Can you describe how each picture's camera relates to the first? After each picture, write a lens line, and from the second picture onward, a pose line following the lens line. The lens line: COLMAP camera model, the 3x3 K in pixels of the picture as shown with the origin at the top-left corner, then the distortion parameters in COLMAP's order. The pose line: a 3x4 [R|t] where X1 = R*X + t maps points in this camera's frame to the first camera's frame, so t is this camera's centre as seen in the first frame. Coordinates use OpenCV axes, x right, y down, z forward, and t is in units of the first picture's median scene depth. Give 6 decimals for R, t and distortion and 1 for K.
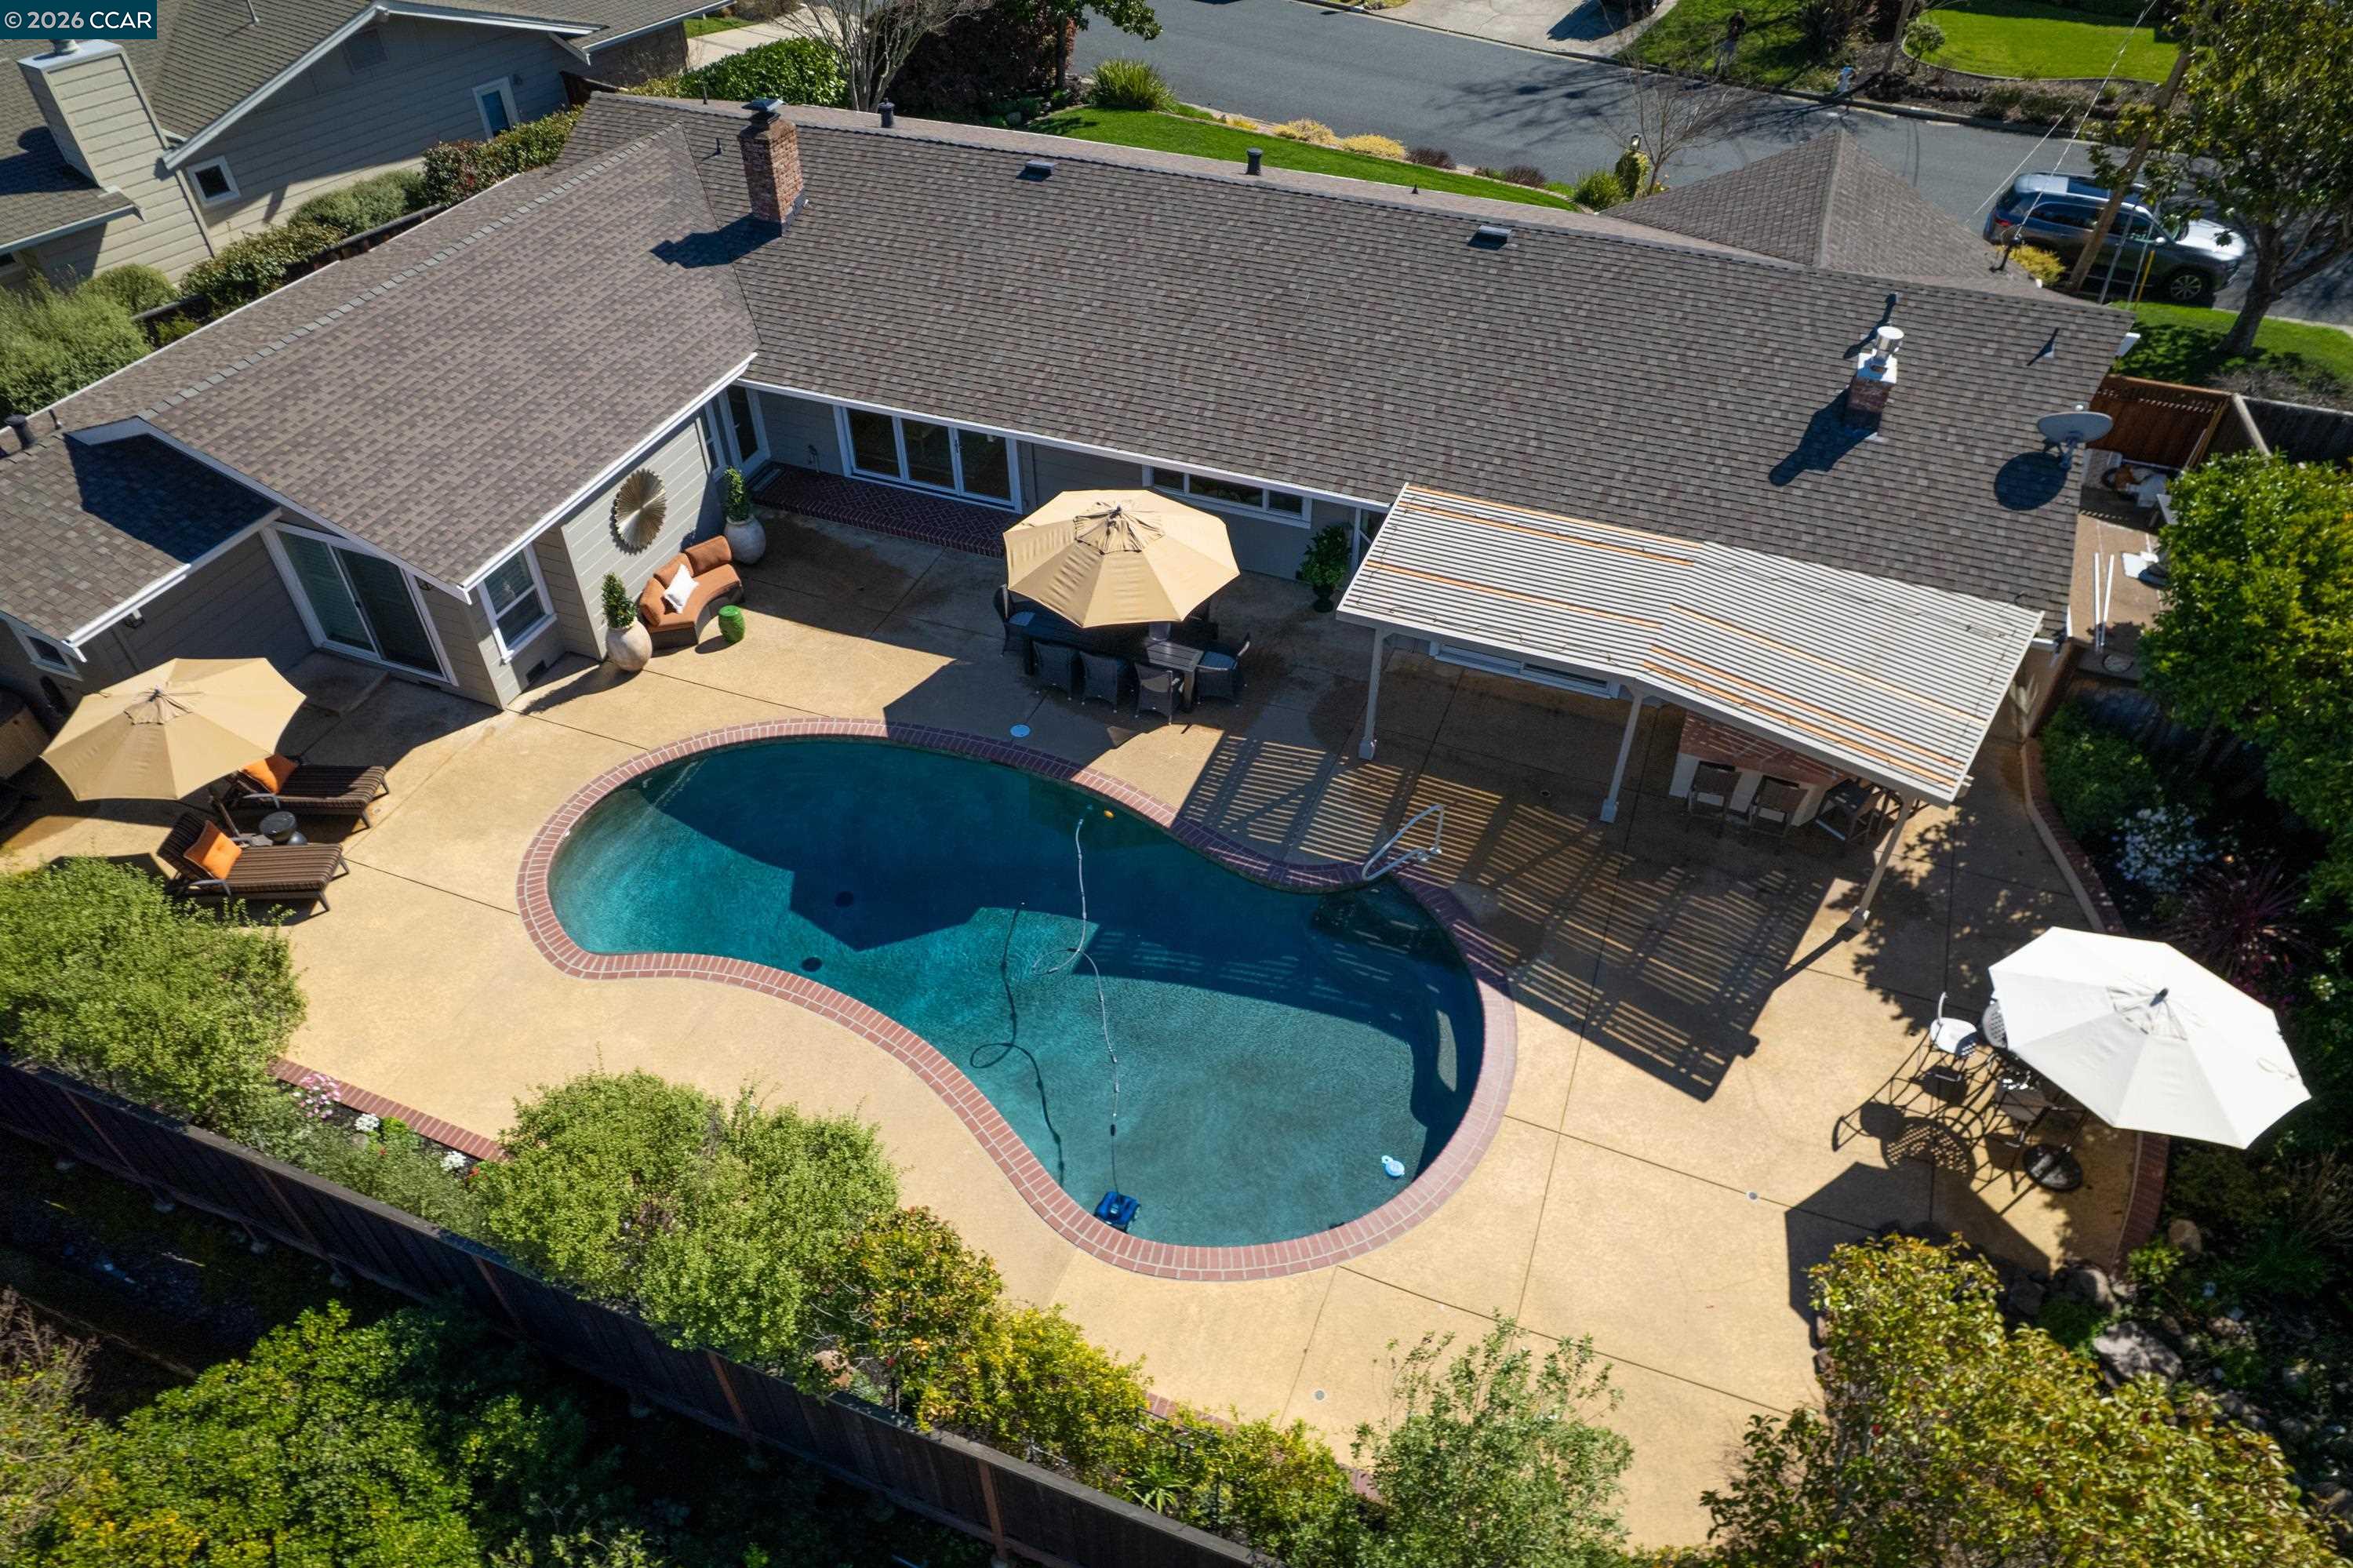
lens RADIAL K [[1478.4, 0, 1166.2], [0, 1478.4, 785.0], [0, 0, 1]] dist [-0.064914, 0.039745]
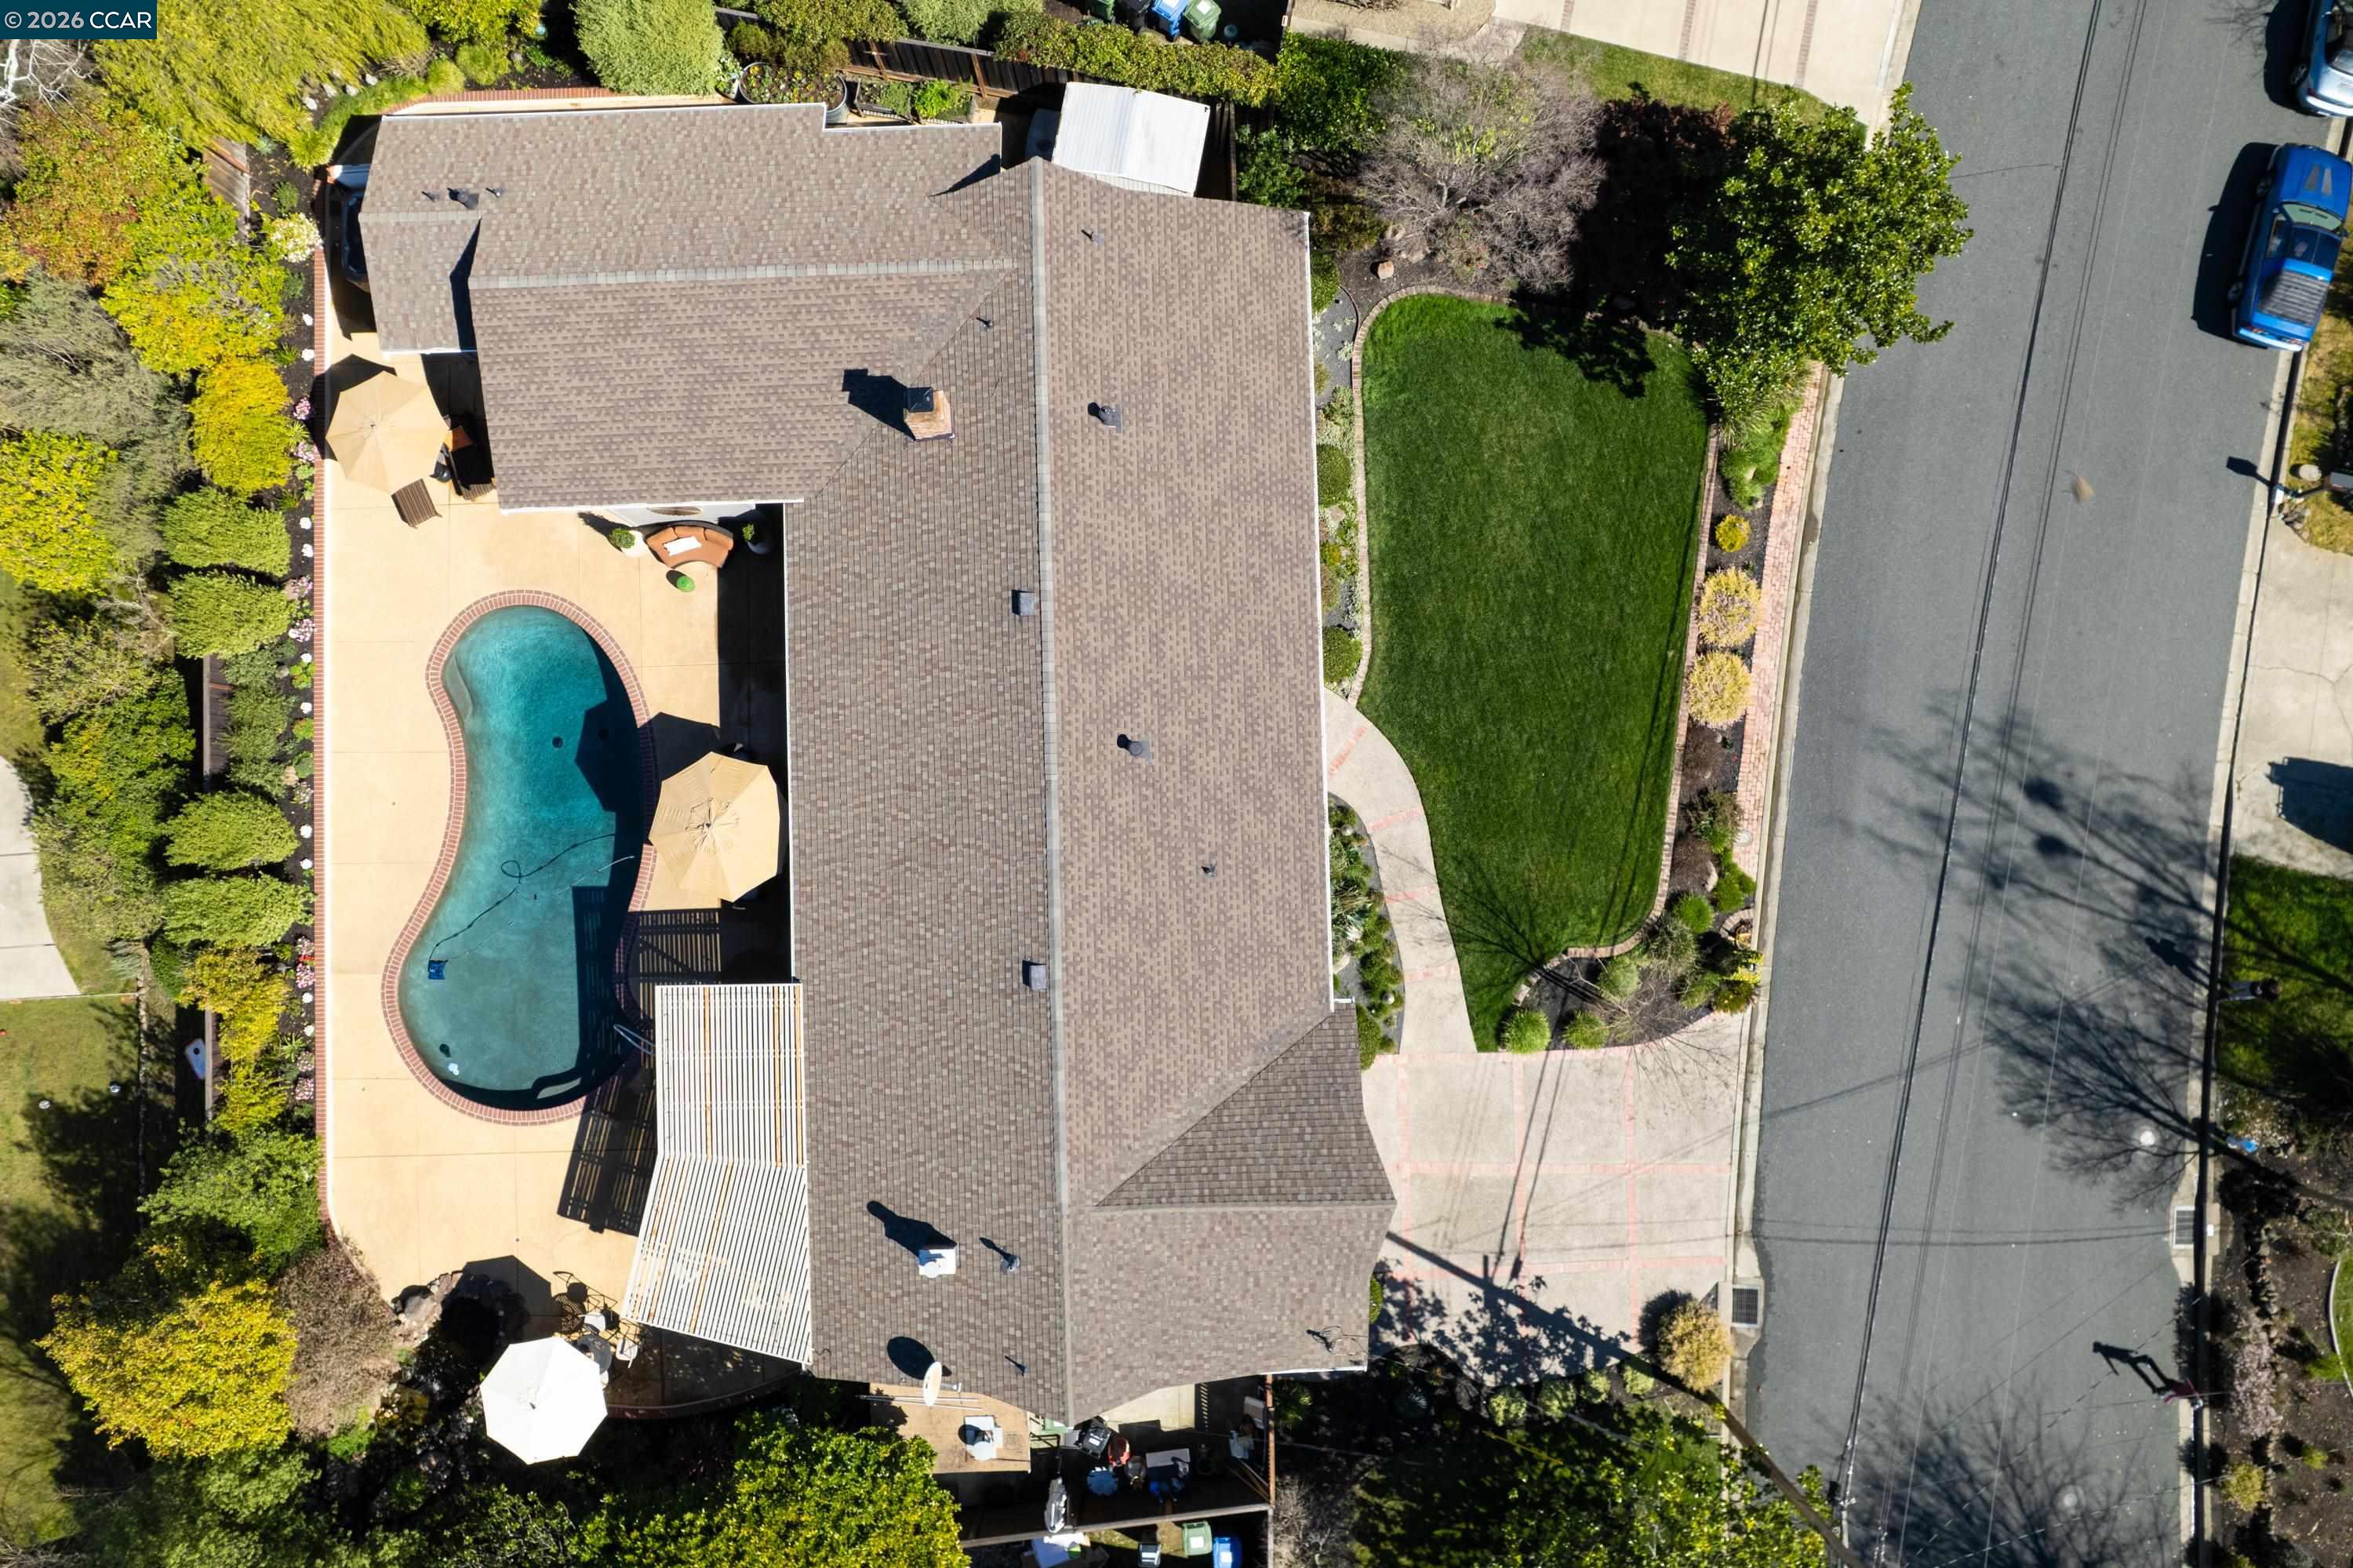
lens RADIAL K [[1478.4, 0, 1166.2], [0, 1478.4, 785.0], [0, 0, 1]] dist [-0.064914, 0.039745]
pose [[0.392545, 0.918697, -0.043649, 0.204001], [-0.633870, 0.304621, 0.710925, -1.765557], [0.666421, -0.251402, 0.701912, 0.222848]]
